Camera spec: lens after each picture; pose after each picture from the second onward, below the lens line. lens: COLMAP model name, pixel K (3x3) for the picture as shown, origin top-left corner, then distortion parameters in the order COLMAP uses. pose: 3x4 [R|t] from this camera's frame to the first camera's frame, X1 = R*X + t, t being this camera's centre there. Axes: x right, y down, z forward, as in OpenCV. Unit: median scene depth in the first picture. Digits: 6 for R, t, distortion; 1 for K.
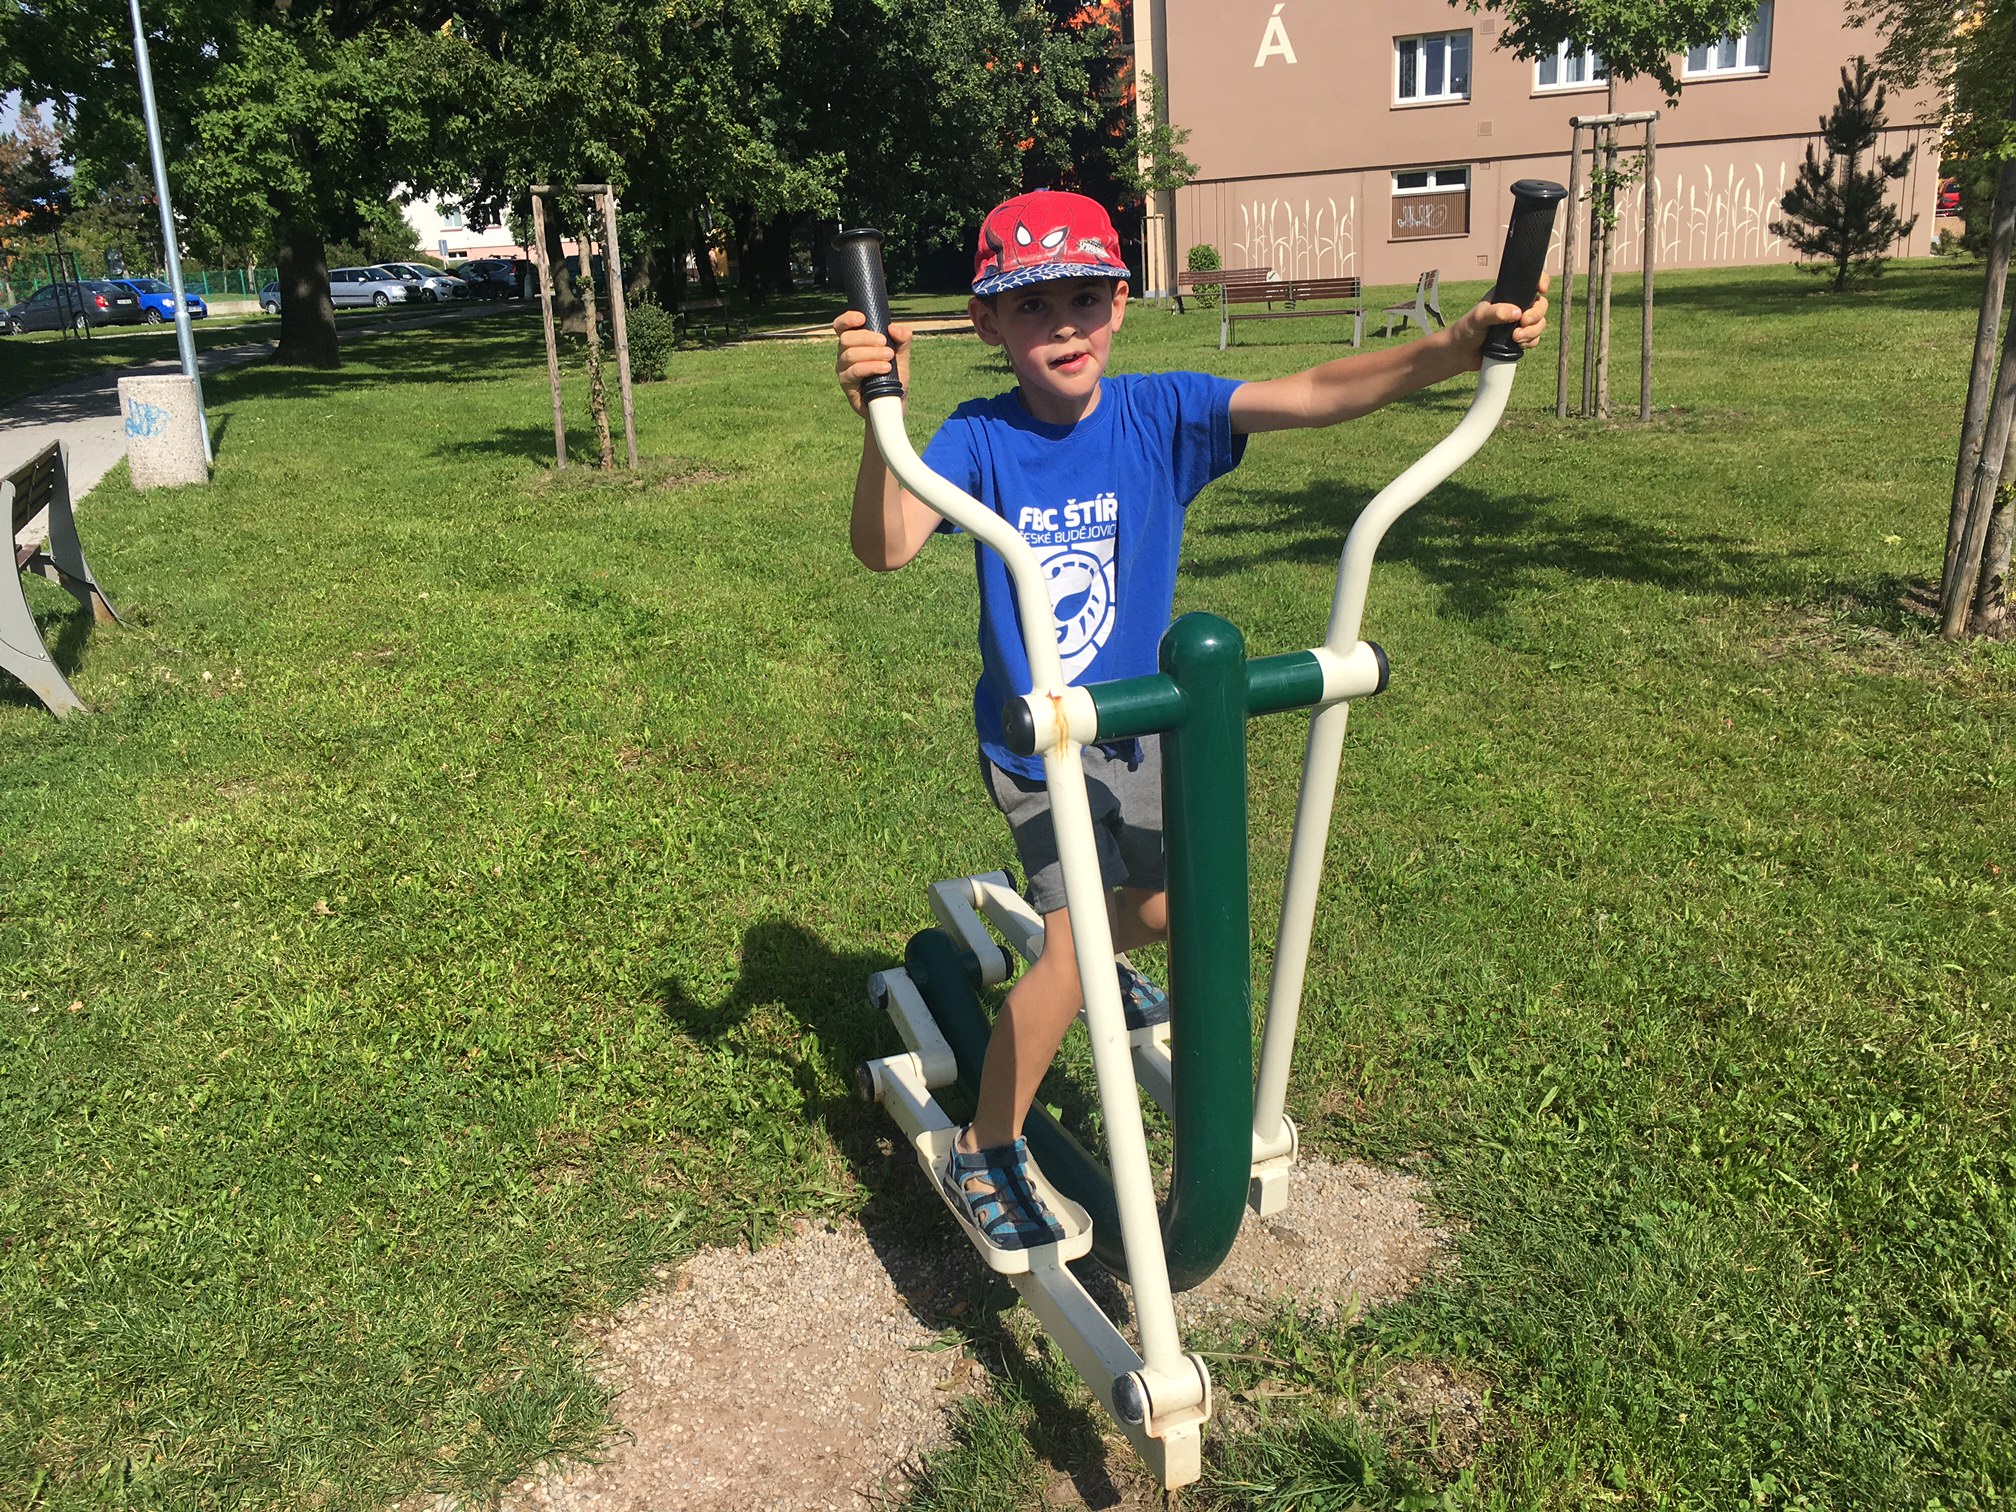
lens RADIAL K [[1707.0, 0, 1008.0], [0, 1707.0, 756.0], [0, 0, 1]] dist [0.018654, 0.008410]
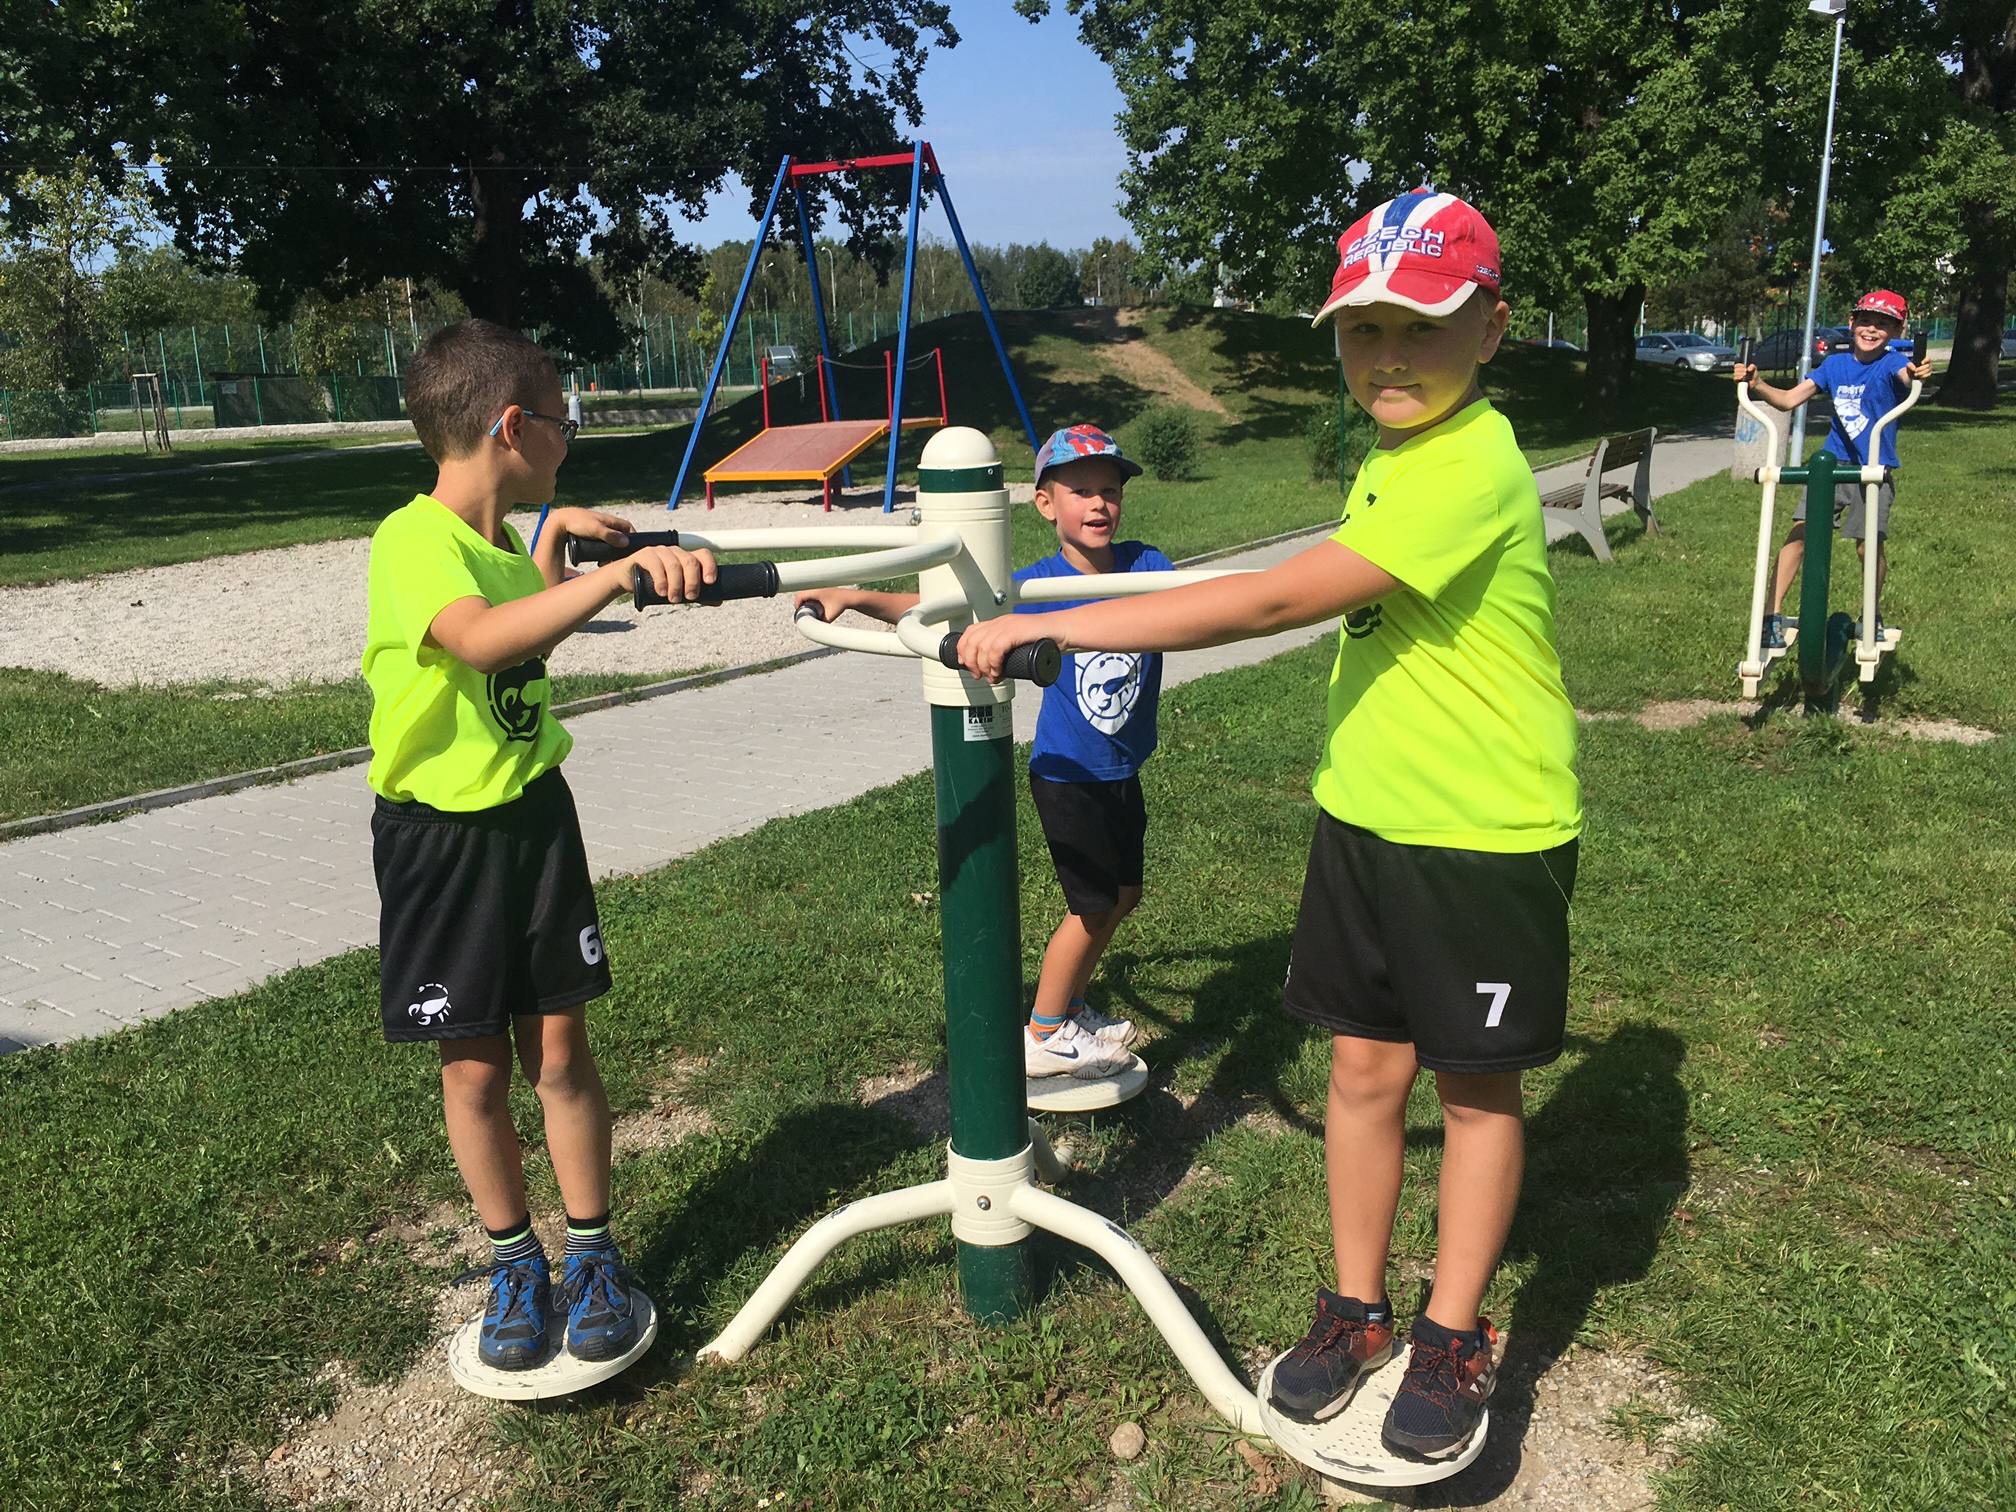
lens RADIAL K [[1707.0, 0, 1008.0], [0, 1707.0, 756.0], [0, 0, 1]] dist [0.018654, 0.008410]
pose [[0.606221, 0.200483, -0.769612, 0.181721], [-0.218448, 0.972460, 0.081254, 0.056542], [0.764707, 0.118863, 0.633321, -0.225072]]
